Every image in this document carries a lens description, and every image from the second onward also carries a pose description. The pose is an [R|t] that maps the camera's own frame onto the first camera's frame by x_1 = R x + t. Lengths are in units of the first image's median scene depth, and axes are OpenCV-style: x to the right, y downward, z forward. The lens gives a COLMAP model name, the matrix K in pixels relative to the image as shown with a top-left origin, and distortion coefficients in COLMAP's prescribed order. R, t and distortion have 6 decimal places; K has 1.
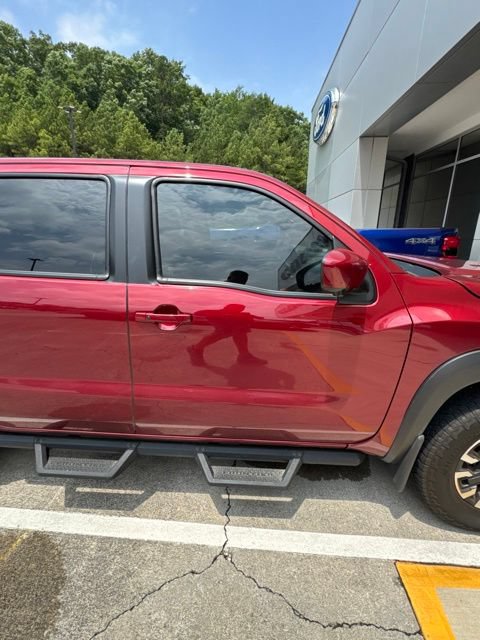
lens RADIAL K [[303.6, 0, 241.4], [0, 303.6, 321.0], [0, 0, 1]] dist [-0.003209, -0.000474]
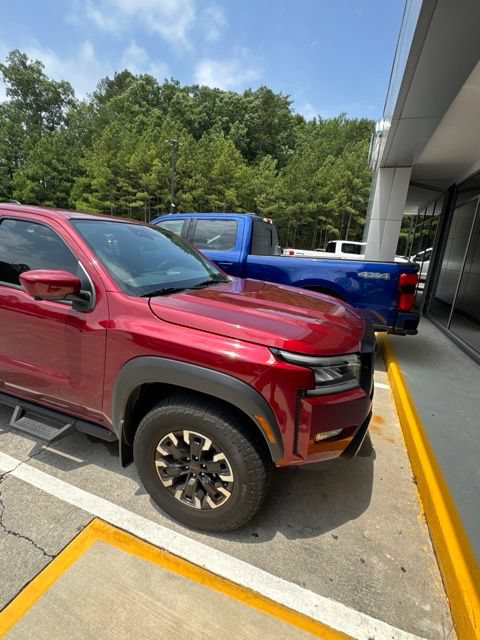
lens RADIAL K [[303.6, 0, 239.9], [0, 303.6, 319.6], [0, 0, 1]] dist [-0.003209, -0.000474]
pose [[0.952351, 0.126302, -0.277626, 0.186417], [-0.143504, 0.988739, -0.042453, -0.007770], [0.269137, 0.080270, 0.959751, -0.016928]]
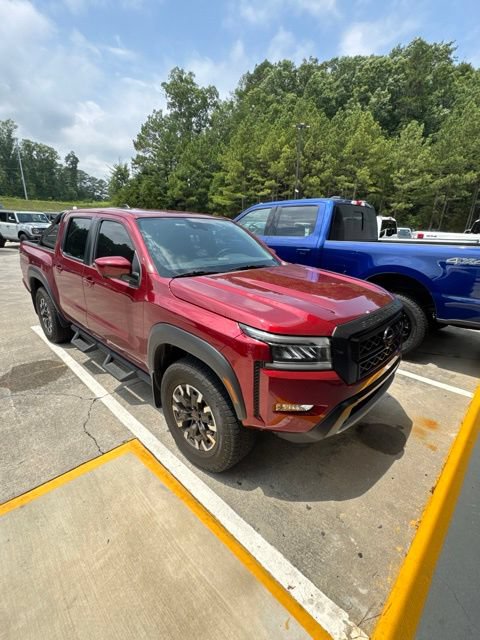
lens RADIAL K [[303.6, 0, 236.7], [0, 303.6, 319.4], [0, 0, 1]] dist [-0.003209, -0.000474]
pose [[0.749731, 0.207139, -0.628487, 0.266100], [-0.207963, 0.975380, 0.073386, -0.016810], [0.628215, 0.075682, 0.774350, -0.005639]]
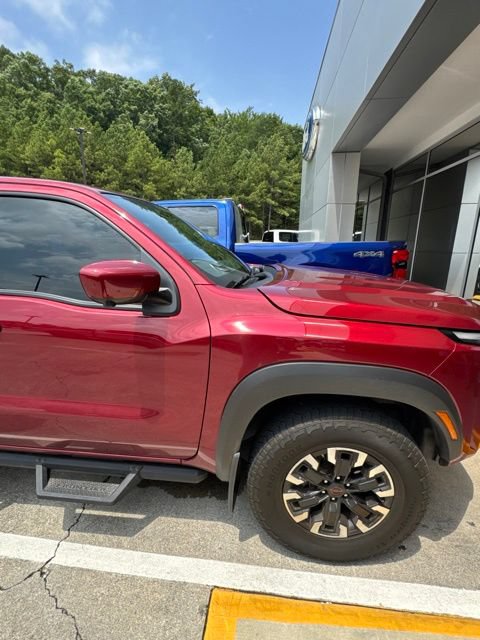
lens RADIAL K [[303.6, 0, 241.8], [0, 303.6, 320.5], [0, 0, 1]] dist [-0.003209, -0.000474]
pose [[0.999093, 0.010921, -0.041157, 0.087916], [-0.012752, 0.998928, -0.044508, 0.000283], [0.040627, 0.044993, 0.998161, 0.003089]]
